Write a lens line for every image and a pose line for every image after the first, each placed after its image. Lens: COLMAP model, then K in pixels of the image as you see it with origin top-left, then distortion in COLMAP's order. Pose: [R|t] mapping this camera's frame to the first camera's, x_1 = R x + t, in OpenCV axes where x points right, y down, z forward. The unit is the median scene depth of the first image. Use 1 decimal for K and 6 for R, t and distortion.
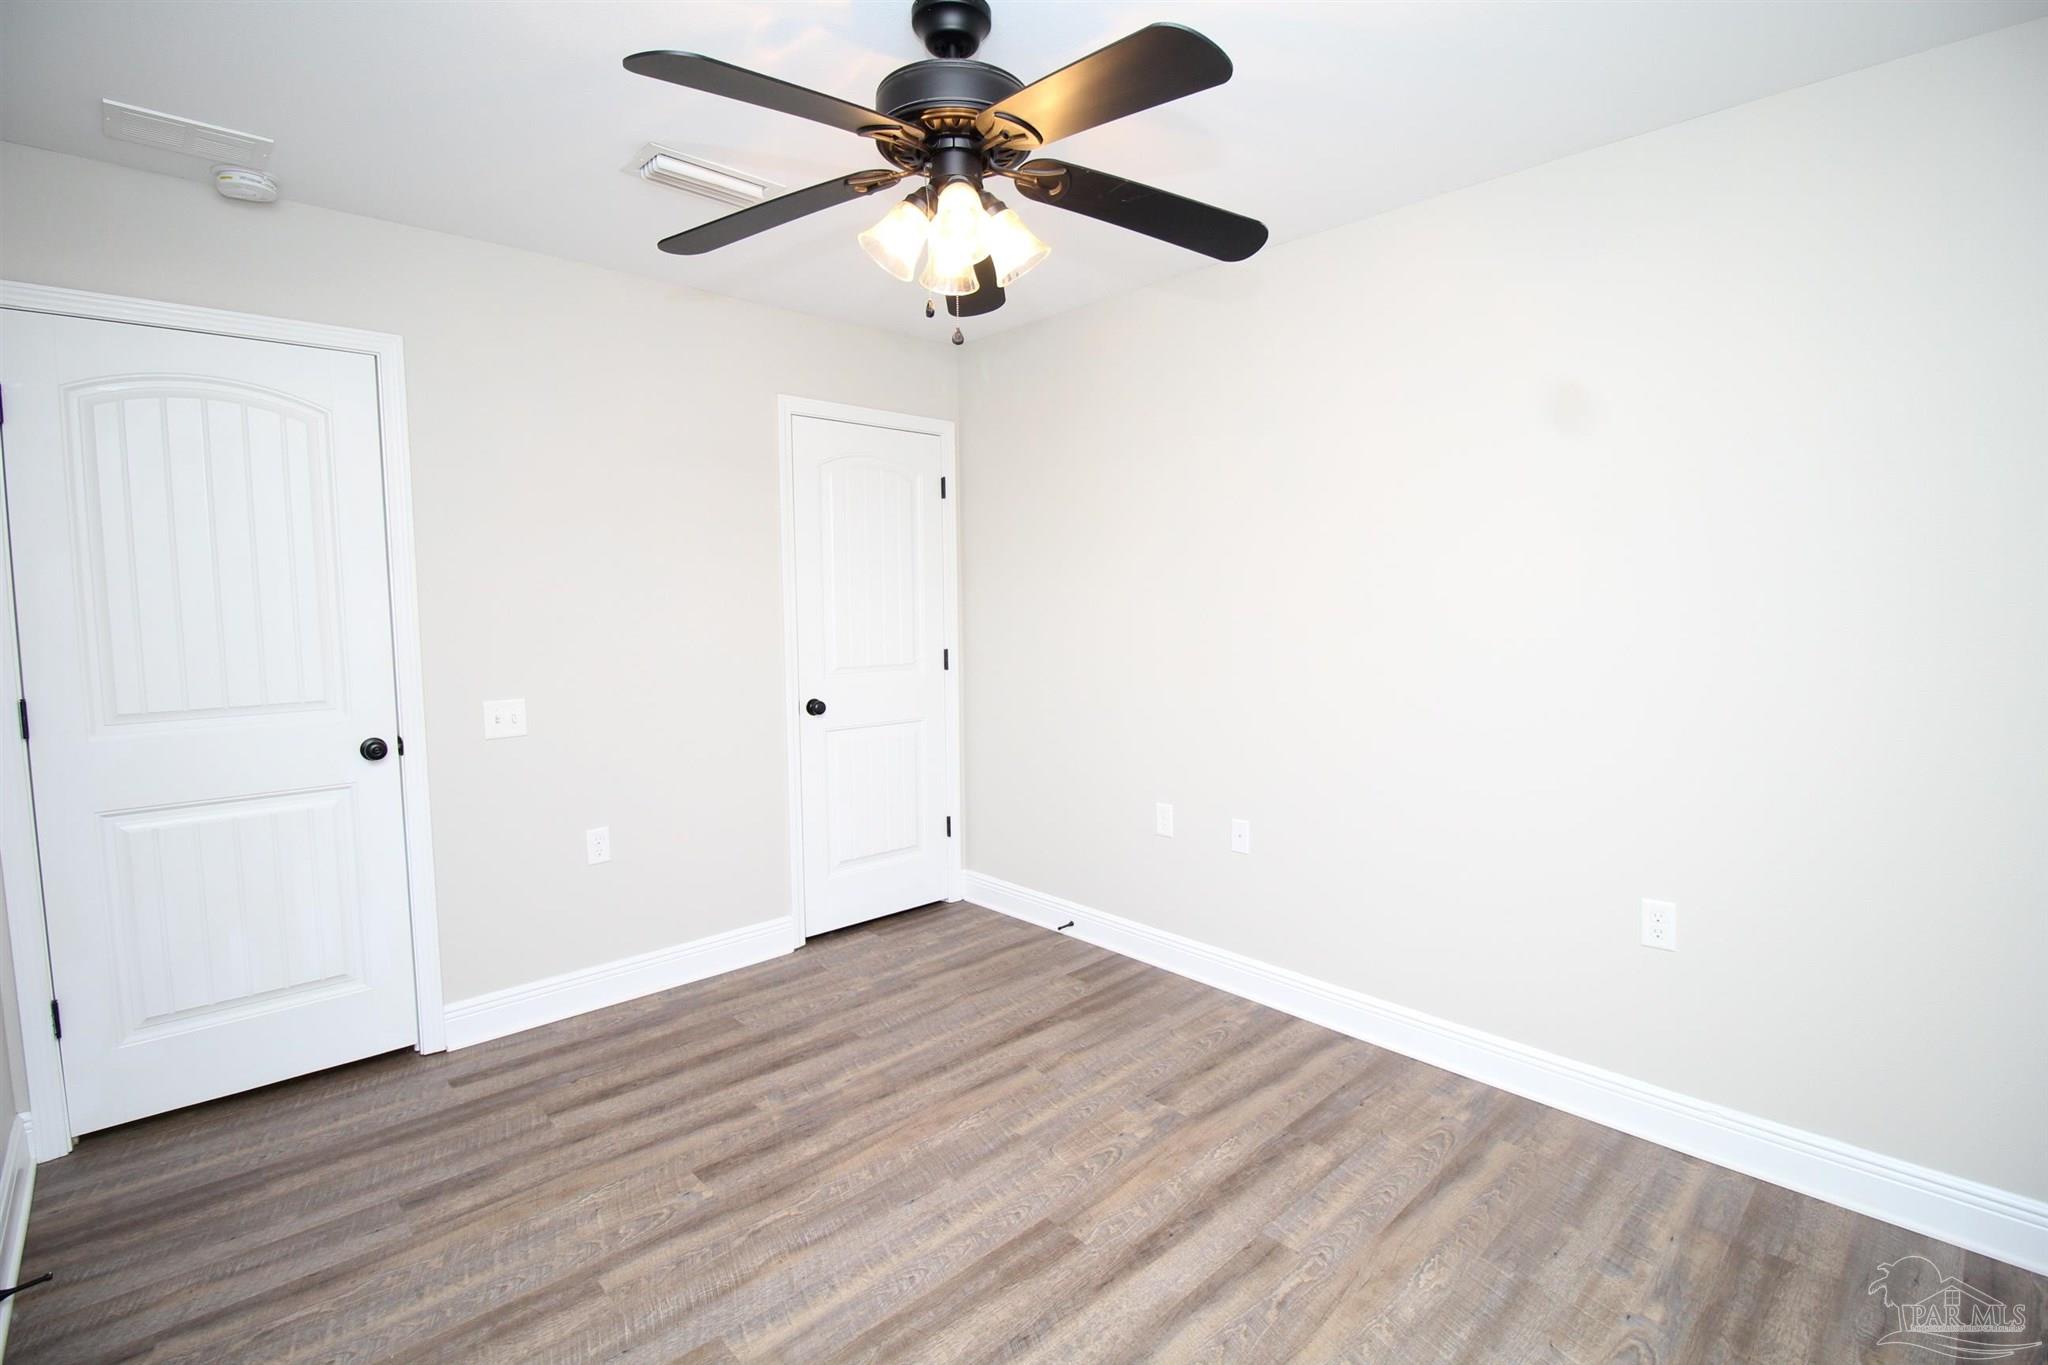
lens RADIAL K [[949.0, 0, 1024.4], [0, 949.0, 685.1], [0, 0, 1]] dist [-0.003358, -0.004738]
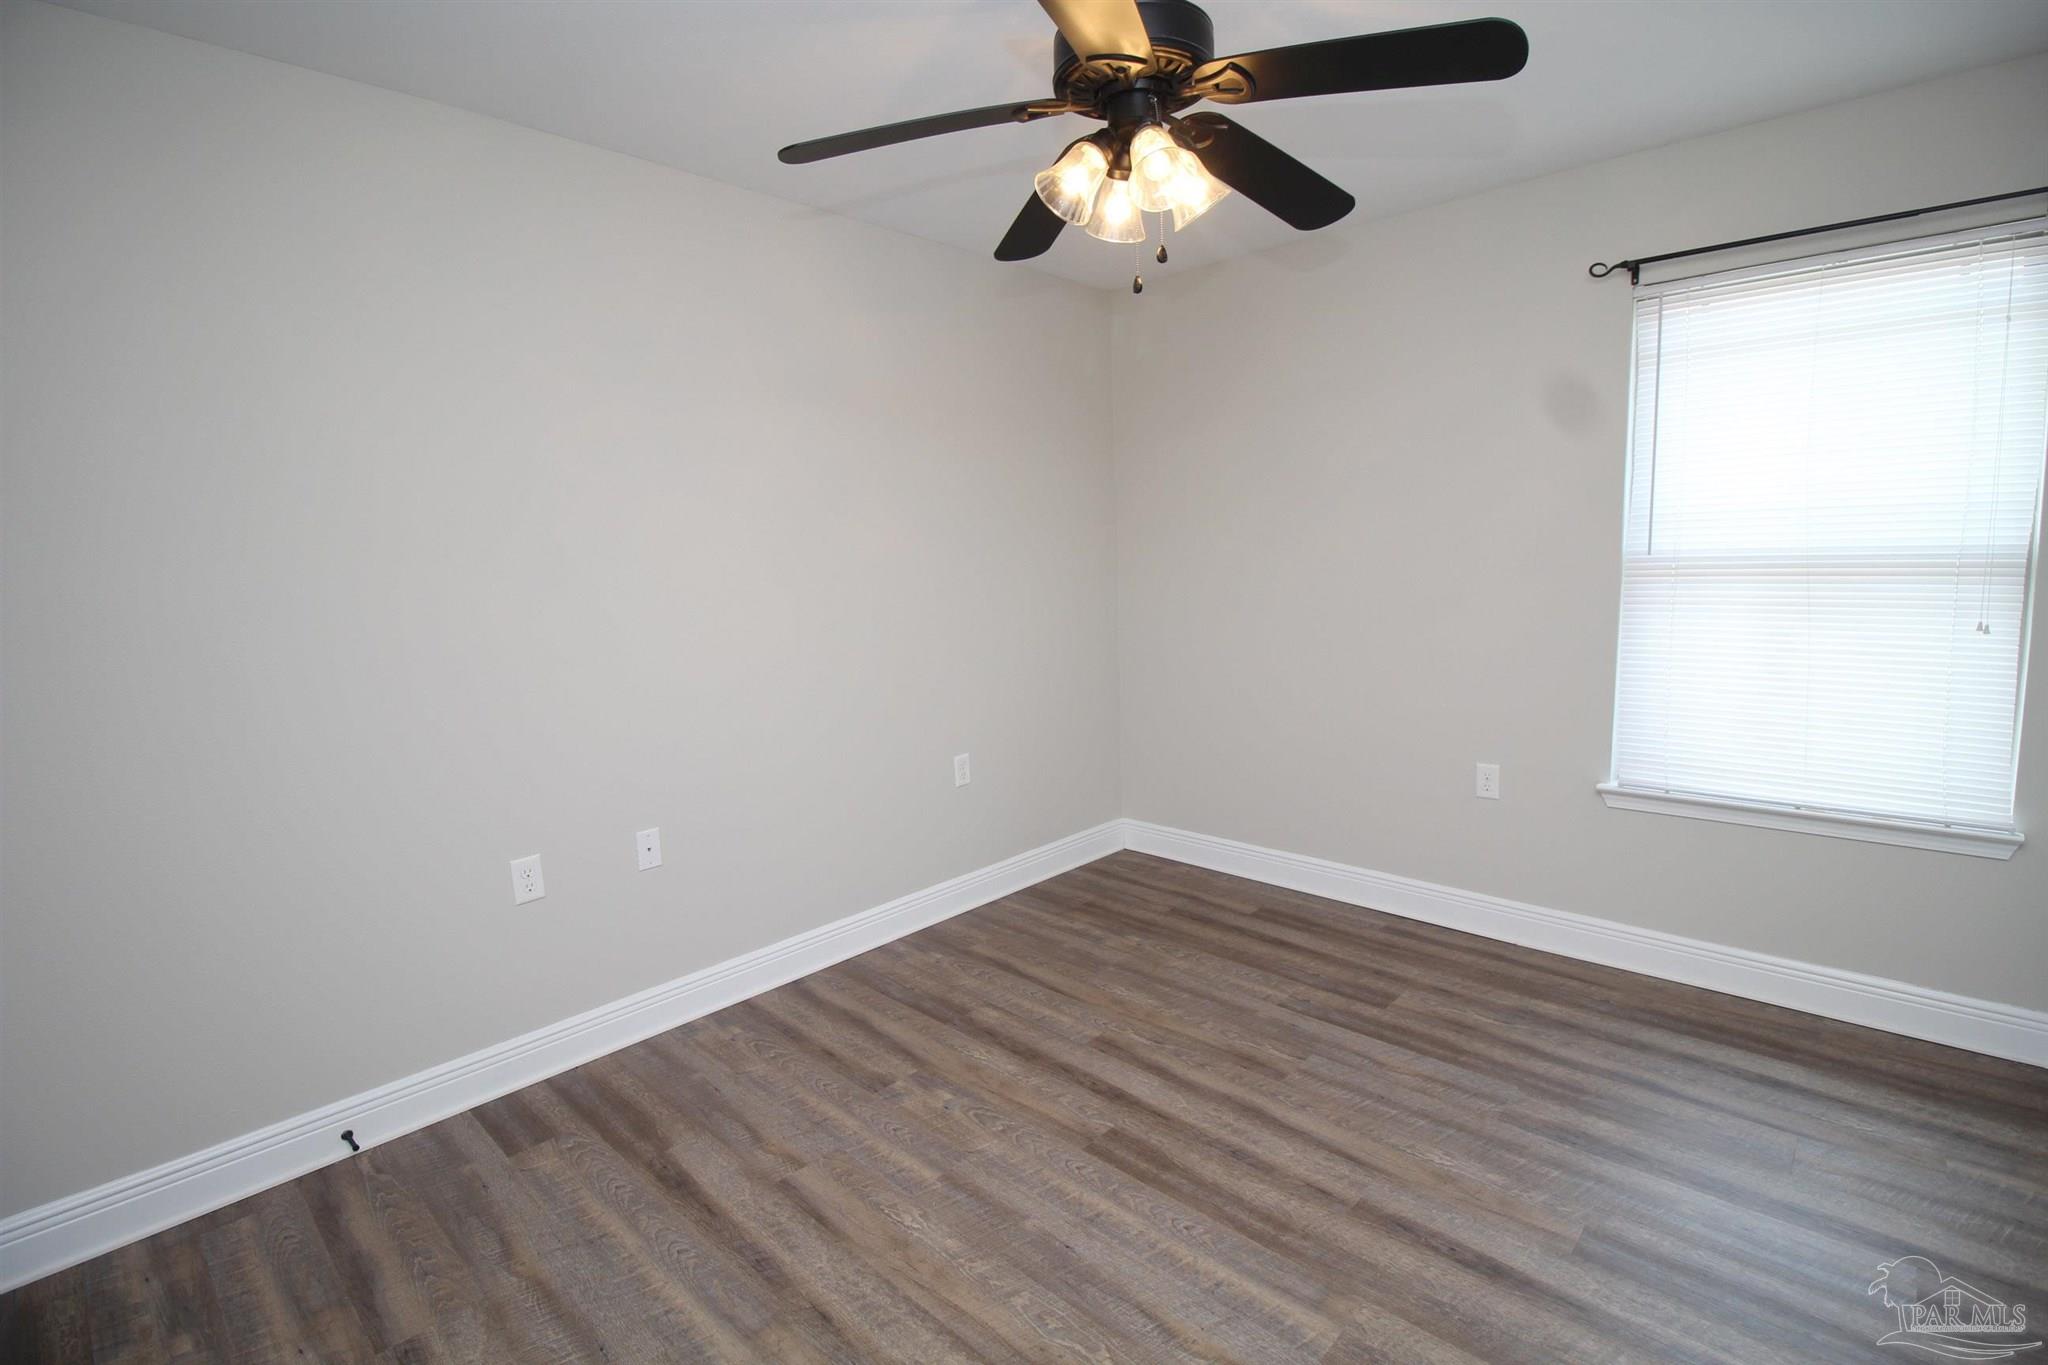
lens RADIAL K [[949.0, 0, 1034.5], [0, 949.0, 679.1], [0, 0, 1]] dist [-0.003358, -0.004738]
pose [[-0.067101, -0.124413, 0.989959, -0.806606], [0.120766, 0.983888, 0.131835, -0.080208], [-0.990411, 0.128400, -0.050995, 0.885705]]
